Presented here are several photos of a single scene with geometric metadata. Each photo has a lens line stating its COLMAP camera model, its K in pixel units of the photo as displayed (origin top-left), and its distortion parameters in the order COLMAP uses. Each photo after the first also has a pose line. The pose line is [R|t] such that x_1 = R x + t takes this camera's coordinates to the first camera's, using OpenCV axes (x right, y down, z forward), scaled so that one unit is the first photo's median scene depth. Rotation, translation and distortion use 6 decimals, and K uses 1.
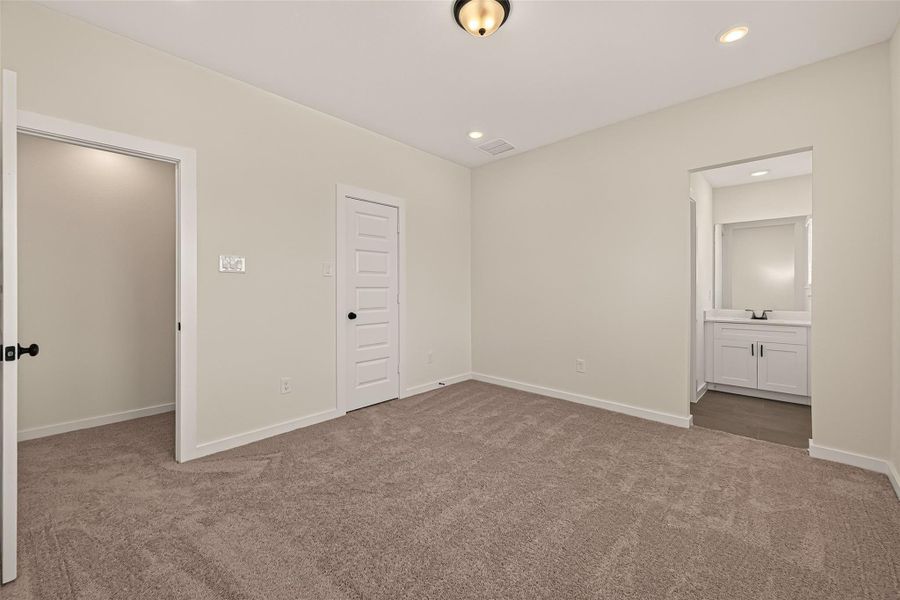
lens RADIAL K [[340.7, 0, 450.0], [0, 340.7, 300.0], [0, 0, 1]] dist [0.000349, 0.000008]
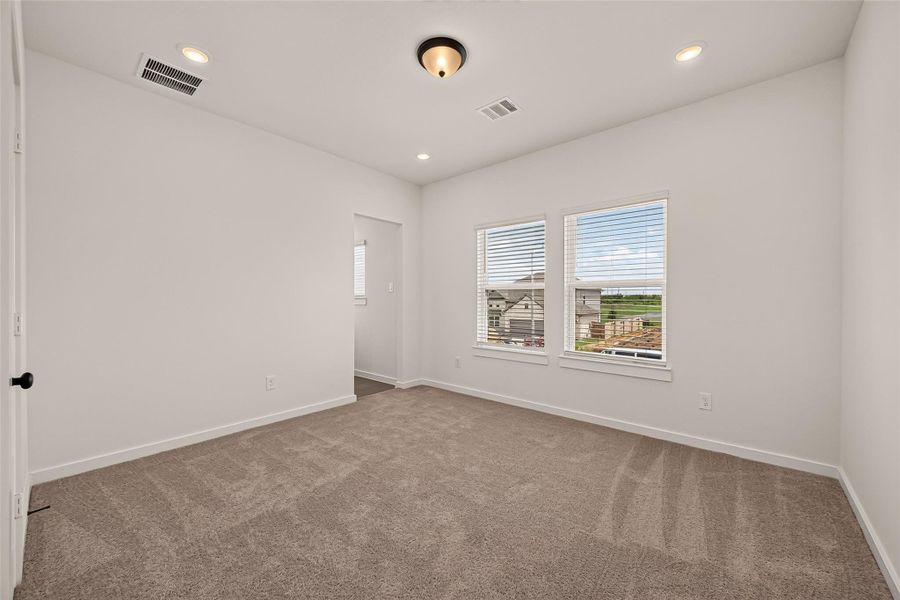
lens RADIAL K [[353.0, 0, 450.0], [0, 353.0, 300.0], [0, 0, 1]] dist [0.000200, -0.000026]
pose [[-0.055192, -0.001363, 0.998475, -0.757096], [0.024759, 0.999690, 0.002733, -0.024397], [-0.998169, 0.024872, -0.055141, 0.713822]]
